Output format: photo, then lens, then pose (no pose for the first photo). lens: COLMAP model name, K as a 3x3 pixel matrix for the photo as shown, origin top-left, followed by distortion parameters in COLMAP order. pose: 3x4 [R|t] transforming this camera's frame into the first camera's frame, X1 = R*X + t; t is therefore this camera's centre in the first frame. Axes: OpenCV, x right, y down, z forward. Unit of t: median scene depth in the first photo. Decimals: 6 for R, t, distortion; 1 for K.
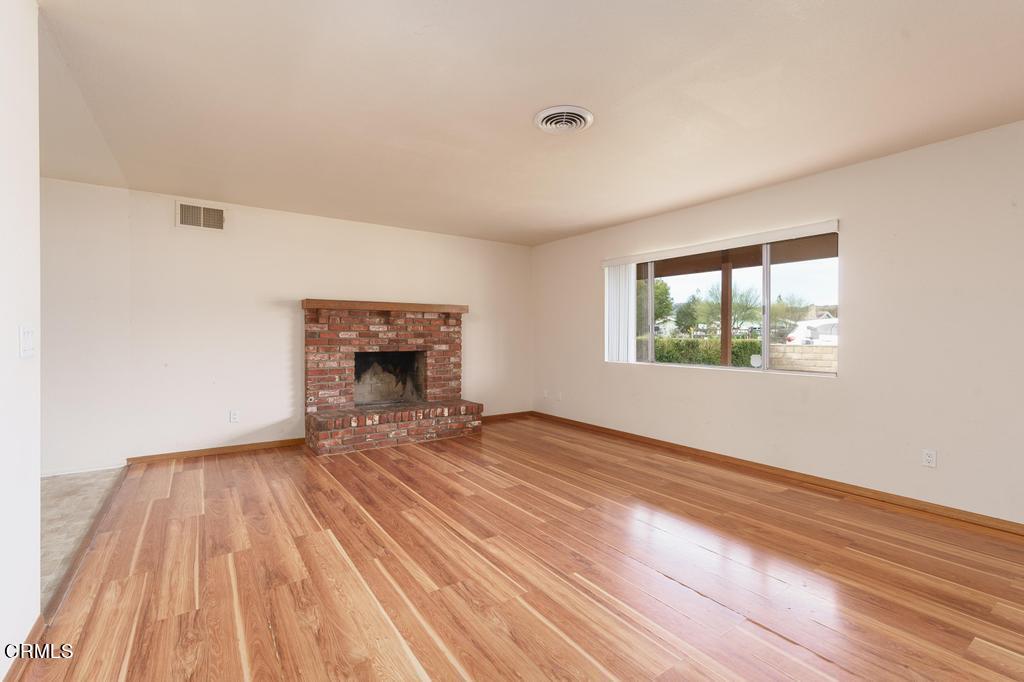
lens RADIAL K [[452.9, 0, 508.3], [0, 452.9, 336.8], [0, 0, 1]] dist [0.005600, -0.000133]
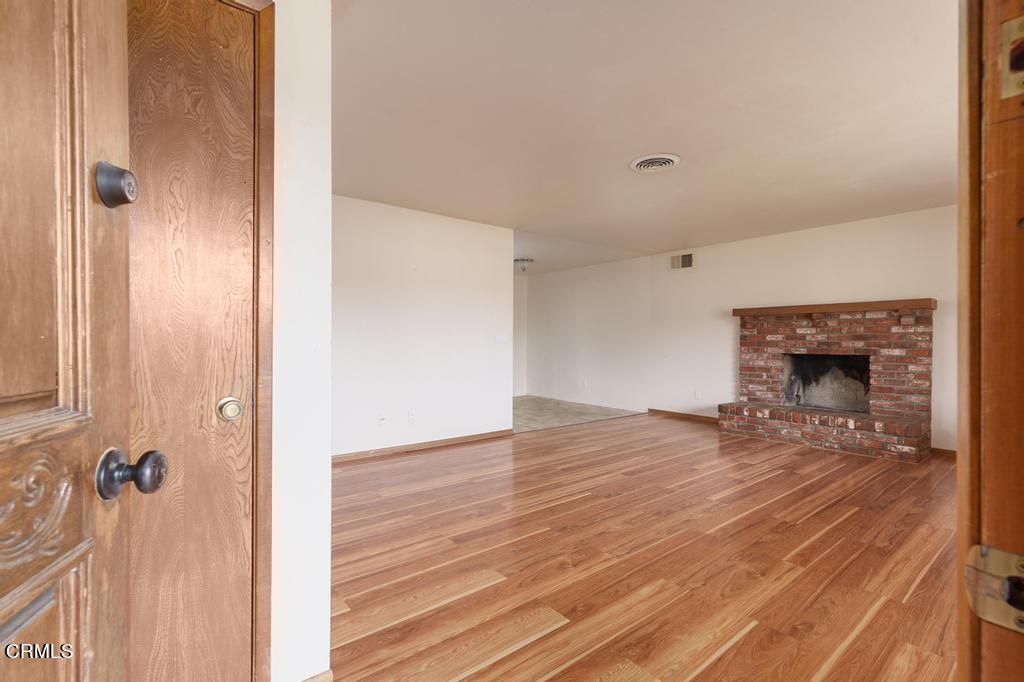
lens RADIAL K [[452.9, 0, 509.1], [0, 452.9, 342.6], [0, 0, 1]] dist [0.005600, -0.000133]
pose [[0.067227, 0.000735, -0.997737, 0.781827], [-0.006255, 0.999980, 0.000315, 0.012695], [0.997718, 0.006220, 0.067230, 0.303701]]
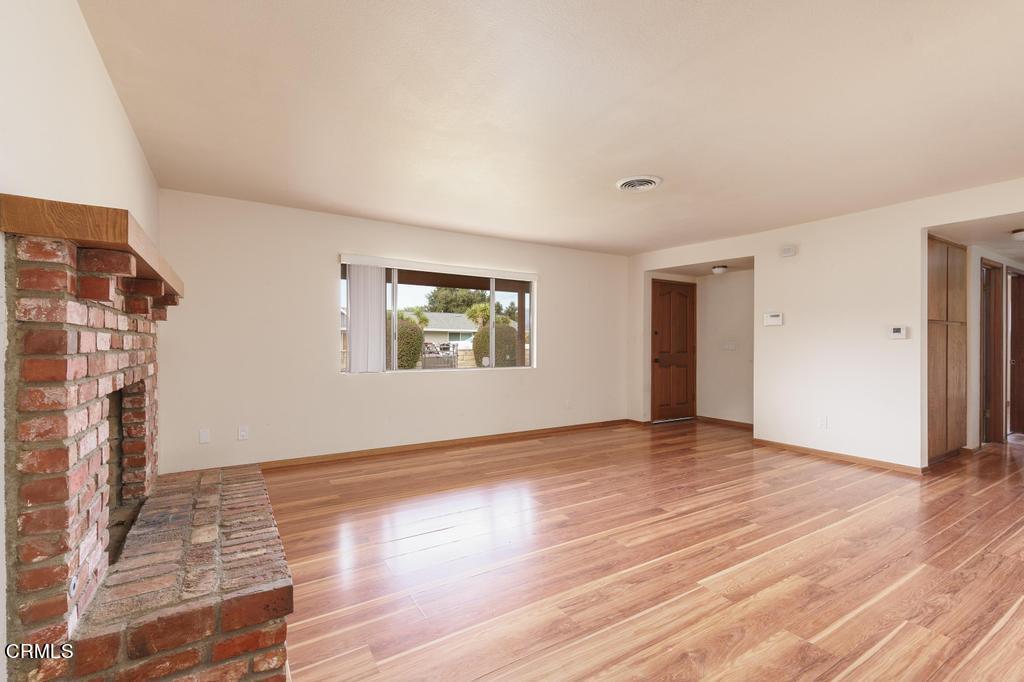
lens RADIAL K [[452.9, 0, 511.2], [0, 452.9, 344.2], [0, 0, 1]] dist [0.005600, -0.000133]
pose [[0.043799, -0.003328, 0.999035, -0.724685], [0.000844, 0.999994, 0.003294, -0.003638], [-0.999040, 0.000699, 0.043802, 0.769680]]
